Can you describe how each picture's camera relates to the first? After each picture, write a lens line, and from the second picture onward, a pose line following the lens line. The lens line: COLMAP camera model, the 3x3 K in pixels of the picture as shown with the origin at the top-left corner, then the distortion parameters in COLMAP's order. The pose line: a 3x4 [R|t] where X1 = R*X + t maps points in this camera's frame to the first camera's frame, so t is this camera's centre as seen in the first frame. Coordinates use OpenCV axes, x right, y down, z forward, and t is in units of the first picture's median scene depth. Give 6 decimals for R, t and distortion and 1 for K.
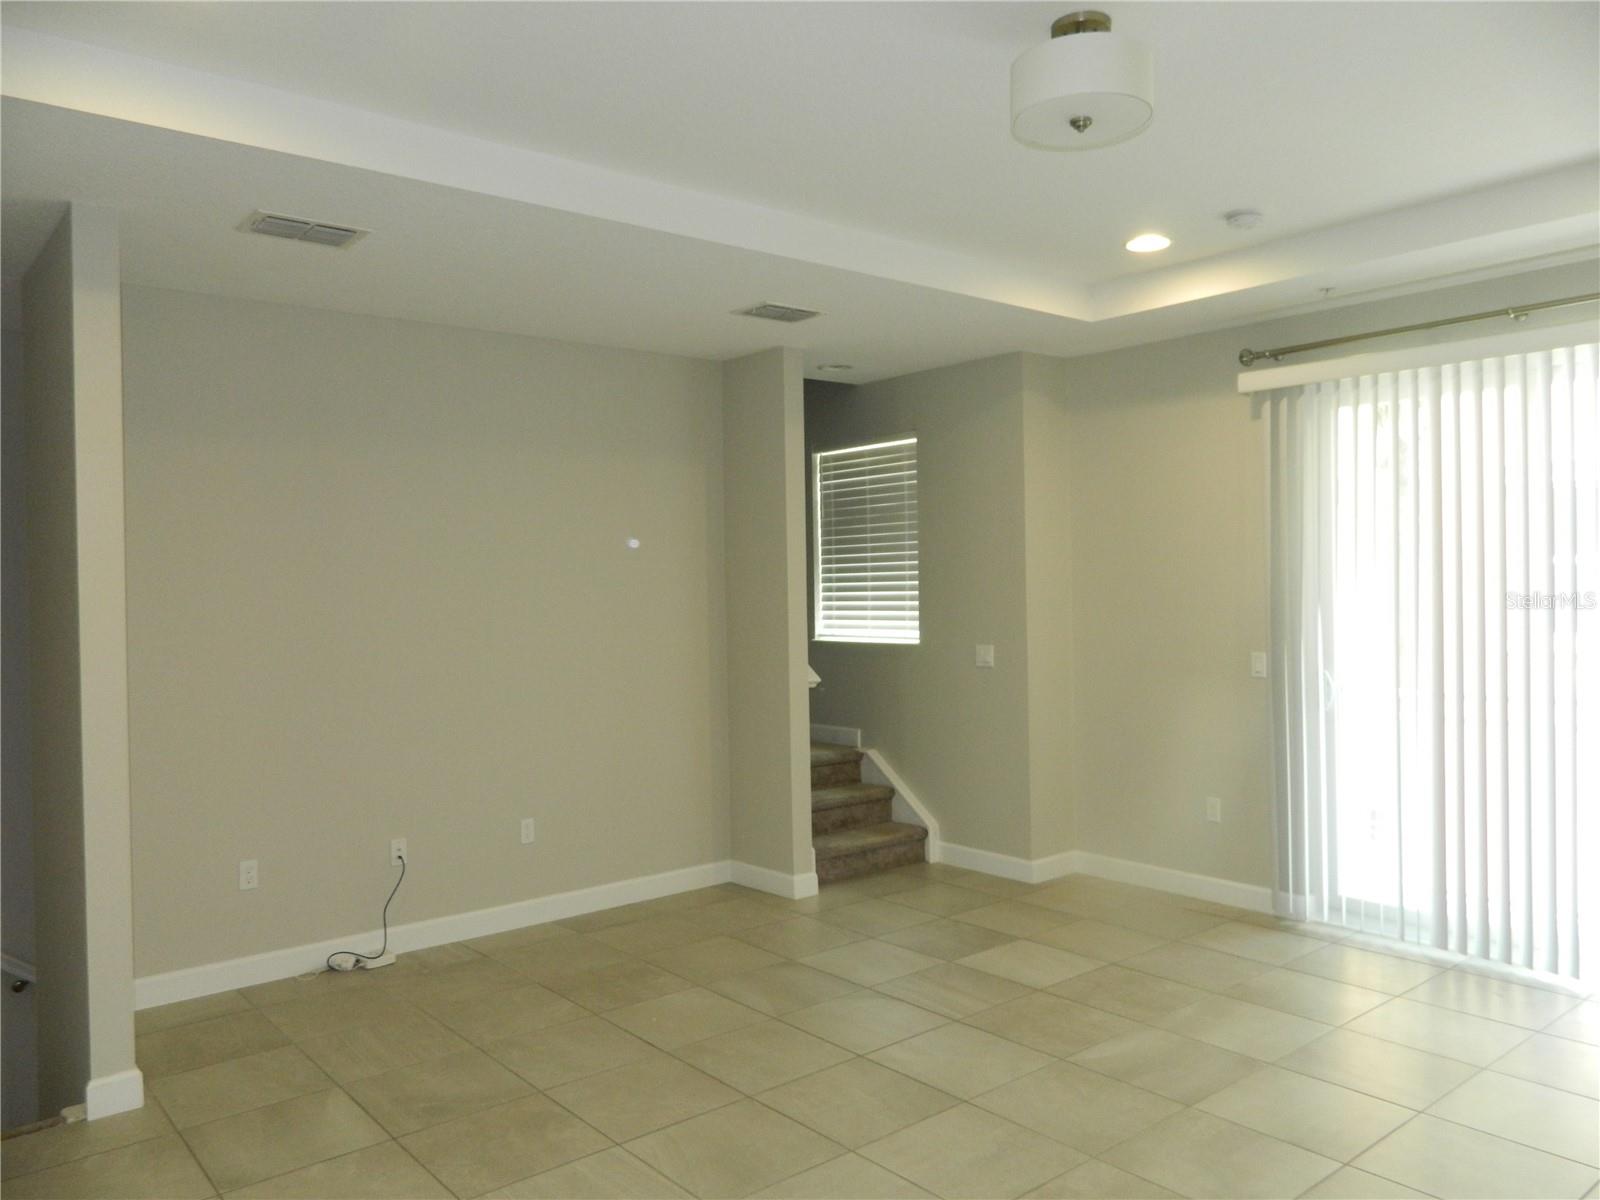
lens RADIAL K [[1180.5, 0, 800.0], [0, 1180.5, 600.0], [0, 0, 1]] dist [0.000989, 0.001284]
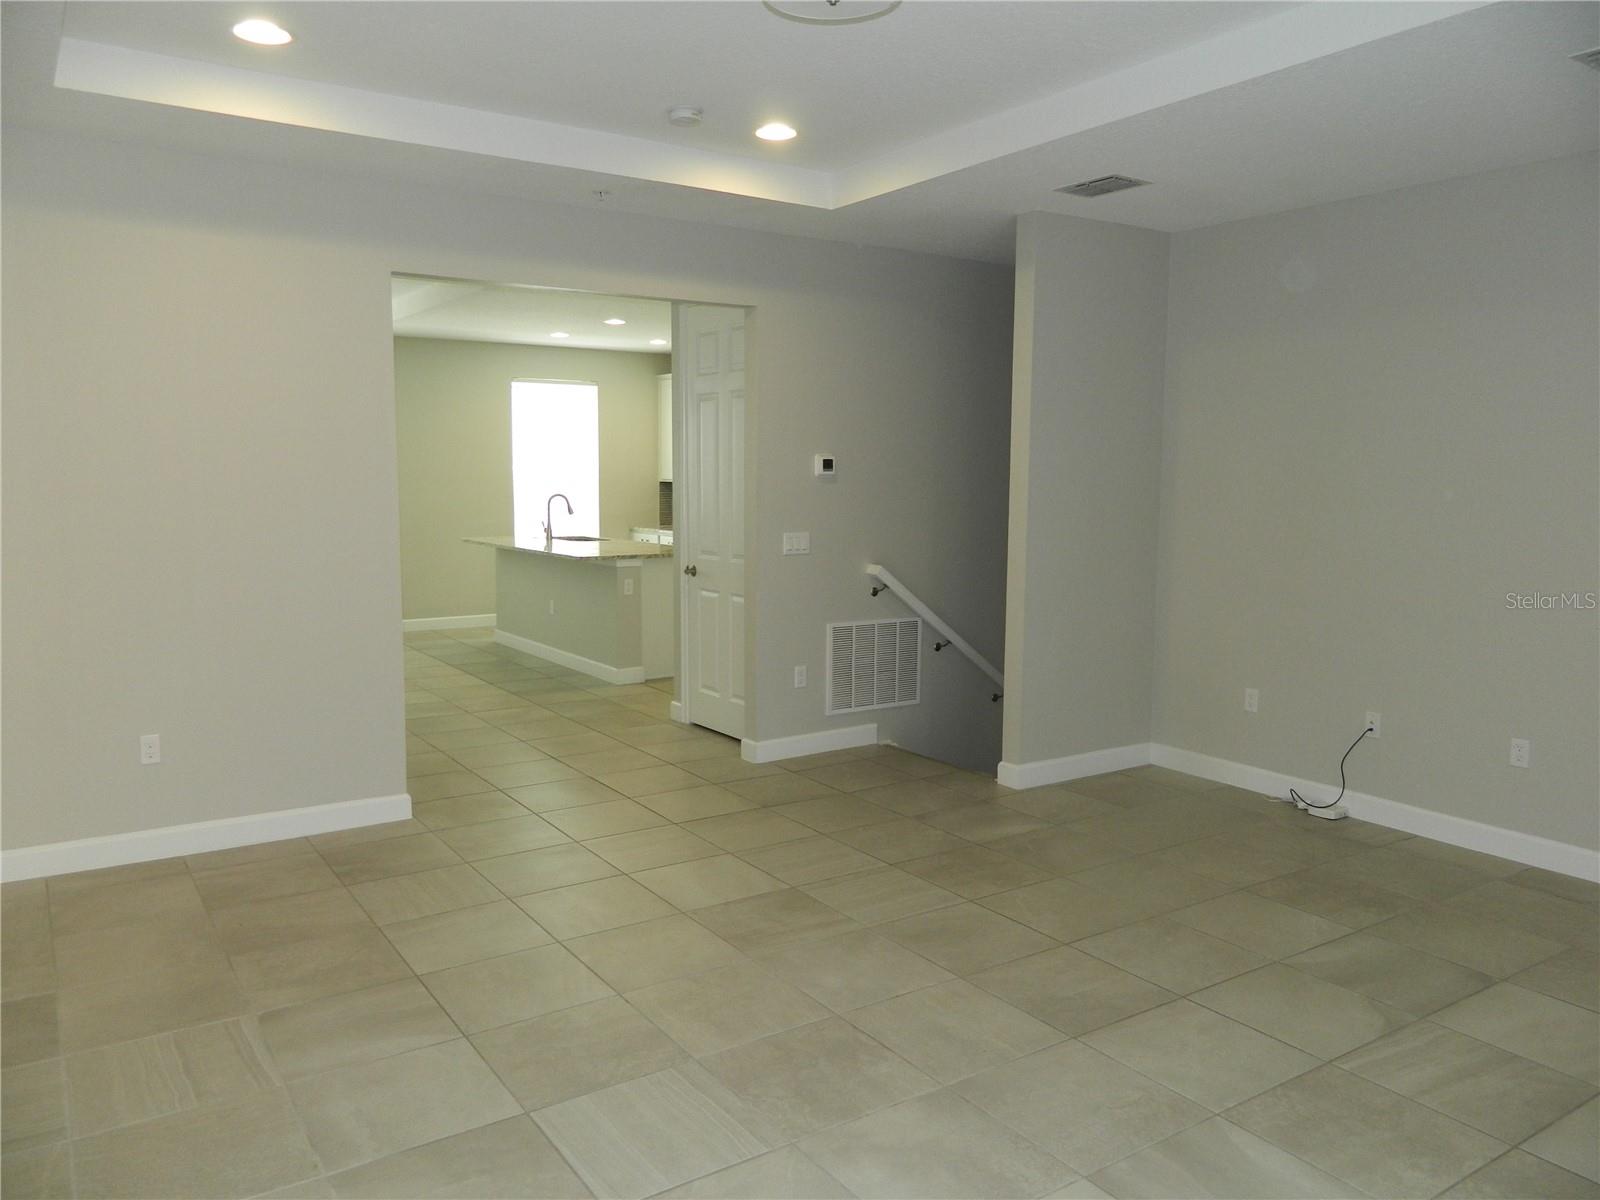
lens RADIAL K [[1180.5, 0, 800.0], [0, 1180.5, 600.0], [0, 0, 1]] dist [0.000989, 0.001284]
pose [[-0.090017, 0.134233, -0.986853, 0.755813], [-0.019877, 0.990436, 0.136534, -0.026112], [0.995742, 0.031906, -0.086488, 0.632955]]
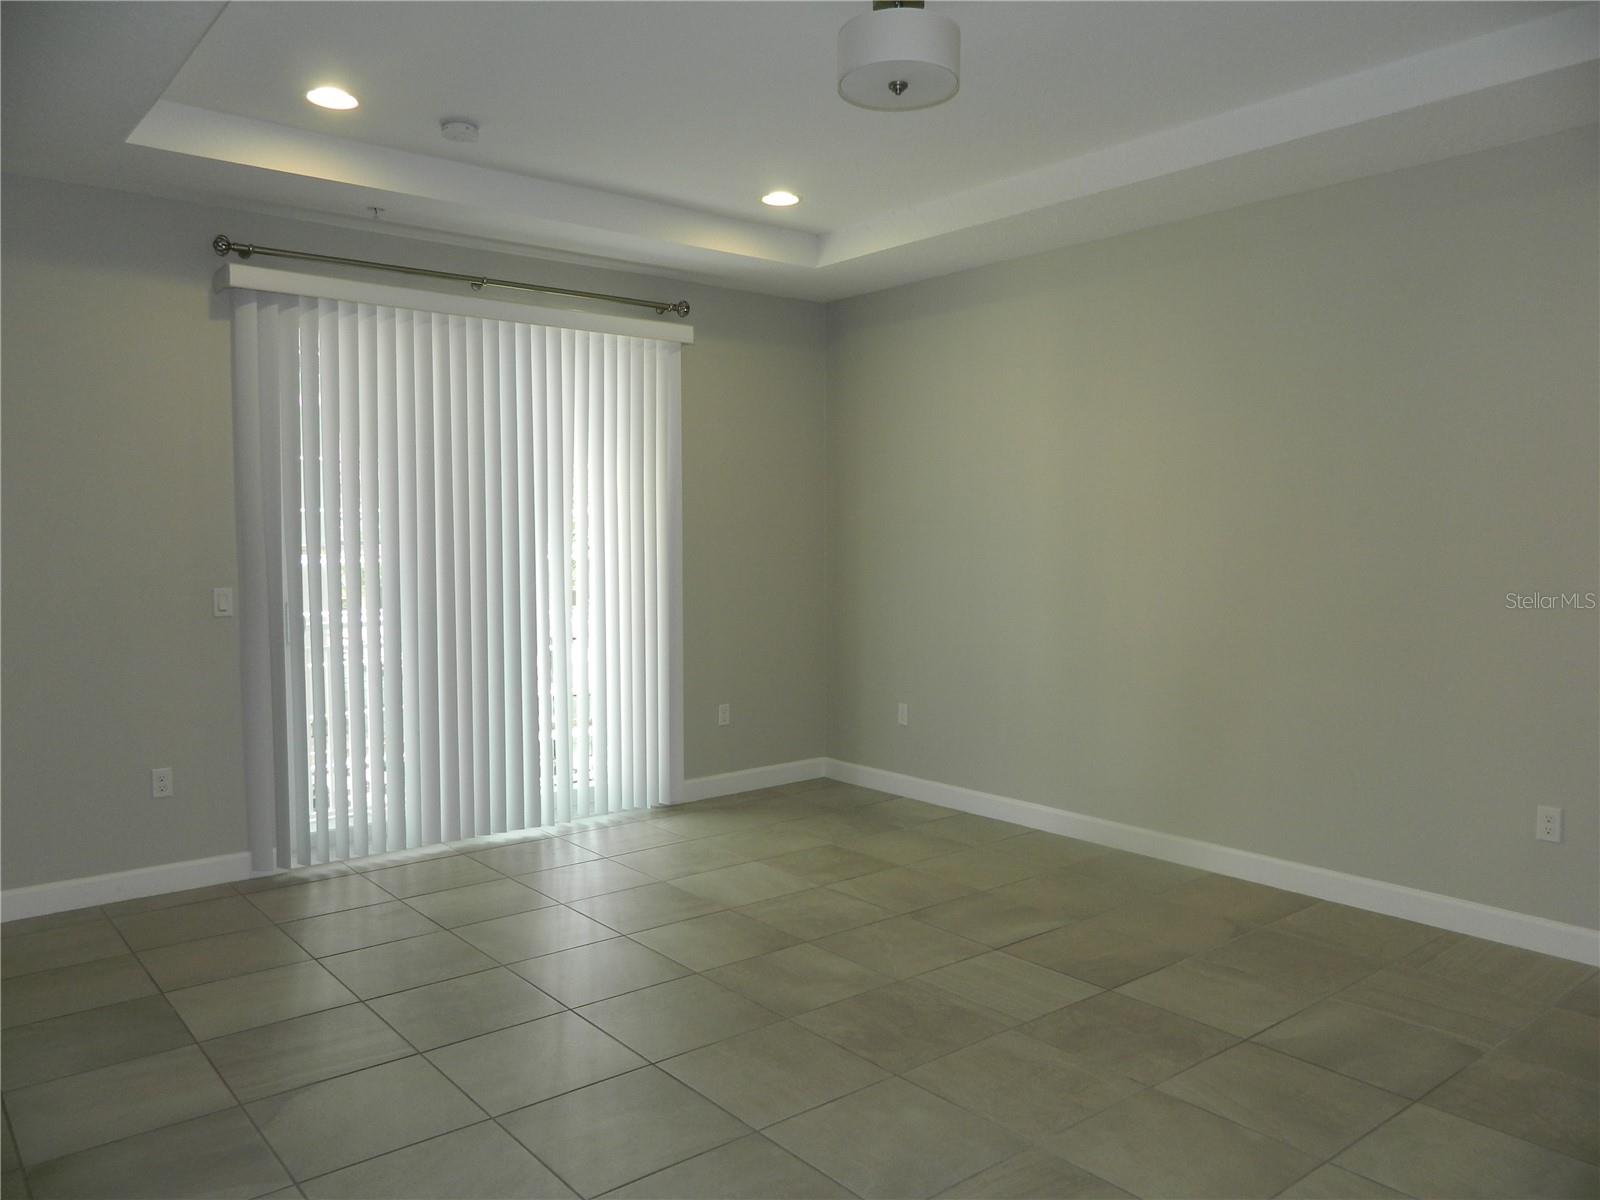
lens RADIAL K [[1180.5, 0, 800.0], [0, 1180.5, 600.0], [0, 0, 1]] dist [0.000989, 0.001284]
pose [[0.005517, -0.040290, 0.999173, -0.546967], [0.012006, 0.999119, 0.040222, 0.026211], [-0.999913, 0.011774, 0.005996, 0.643212]]
